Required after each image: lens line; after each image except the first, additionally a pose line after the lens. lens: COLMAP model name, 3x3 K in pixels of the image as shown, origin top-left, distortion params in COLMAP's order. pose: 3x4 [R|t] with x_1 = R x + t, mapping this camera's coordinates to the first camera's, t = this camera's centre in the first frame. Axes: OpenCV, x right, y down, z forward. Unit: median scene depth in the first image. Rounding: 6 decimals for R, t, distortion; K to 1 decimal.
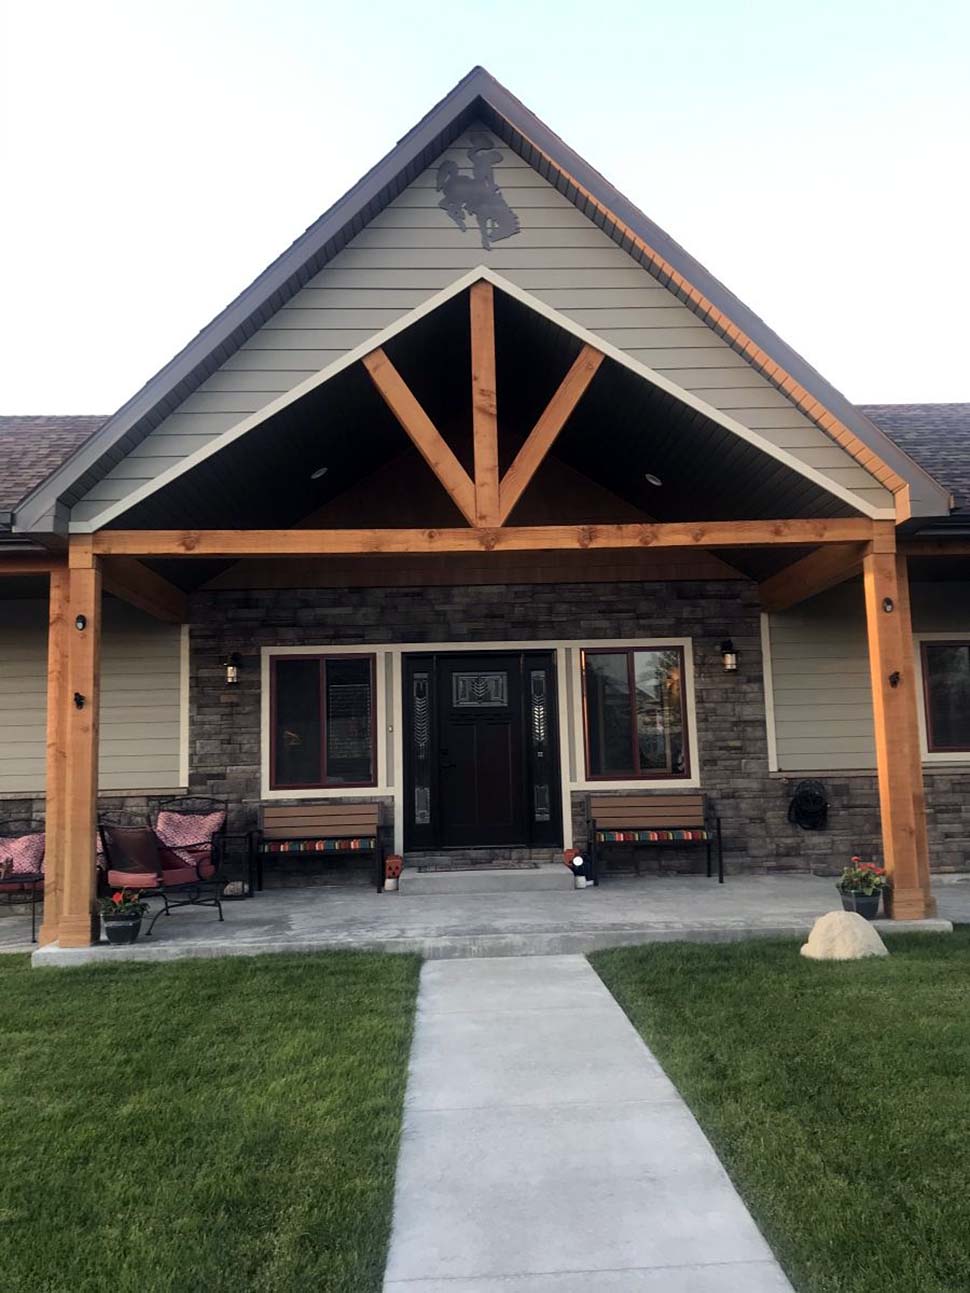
lens RADIAL K [[1046.3, 0, 470.4], [0, 1046.3, 685.2], [0, 0, 1]] dist [0.061357, -0.001997]
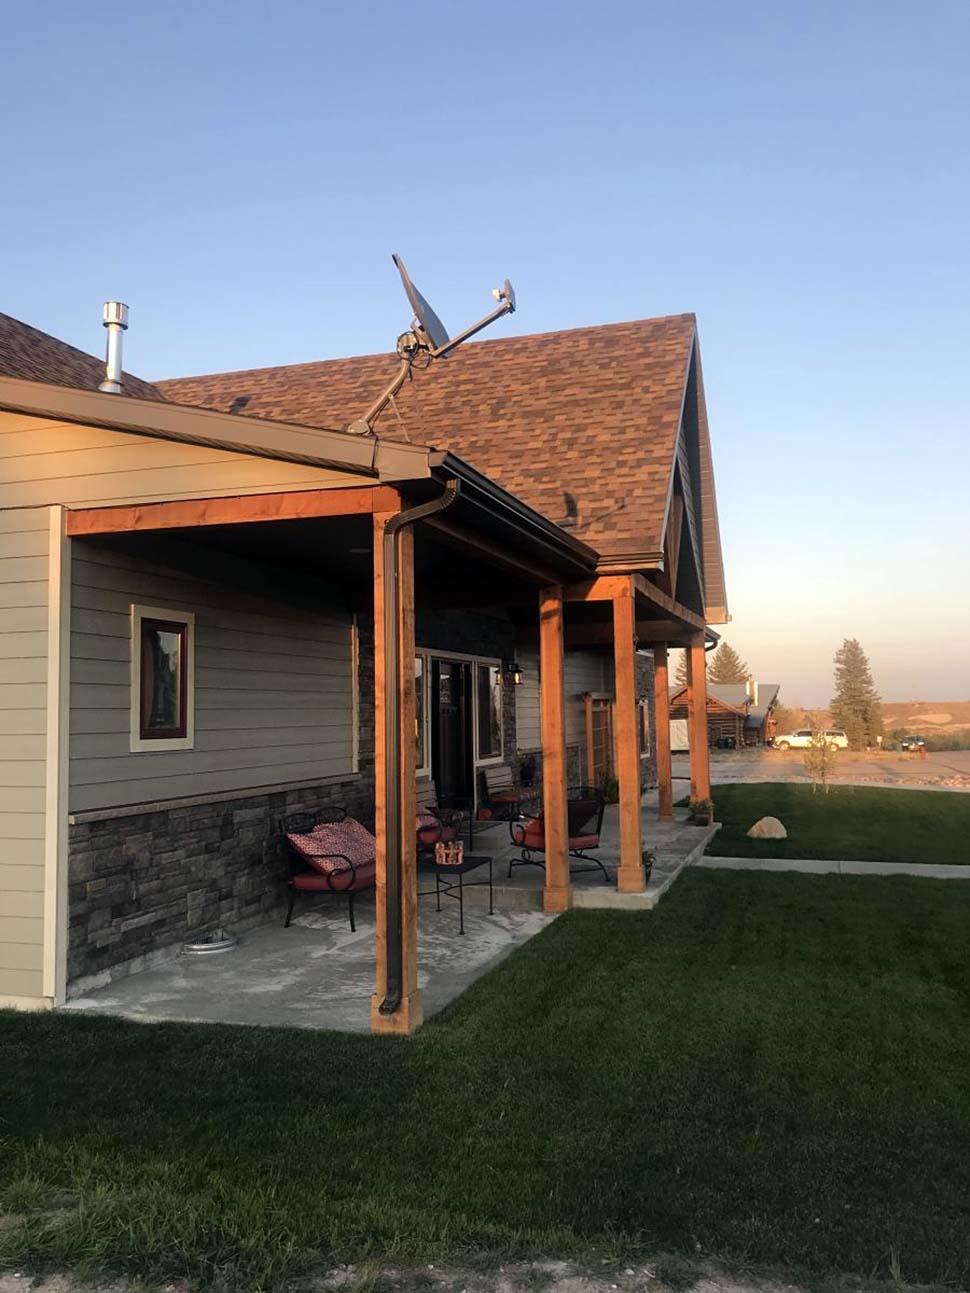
lens RADIAL K [[997.5, 0, 484.9], [0, 997.5, 674.0], [0, 0, 1]] dist [0.096068, -0.000348]
pose [[0.368135, 0.059421, 0.927871, -1.343373], [-0.067905, 0.997009, -0.036907, 0.033803], [-0.927289, -0.049420, 0.371069, 0.623132]]
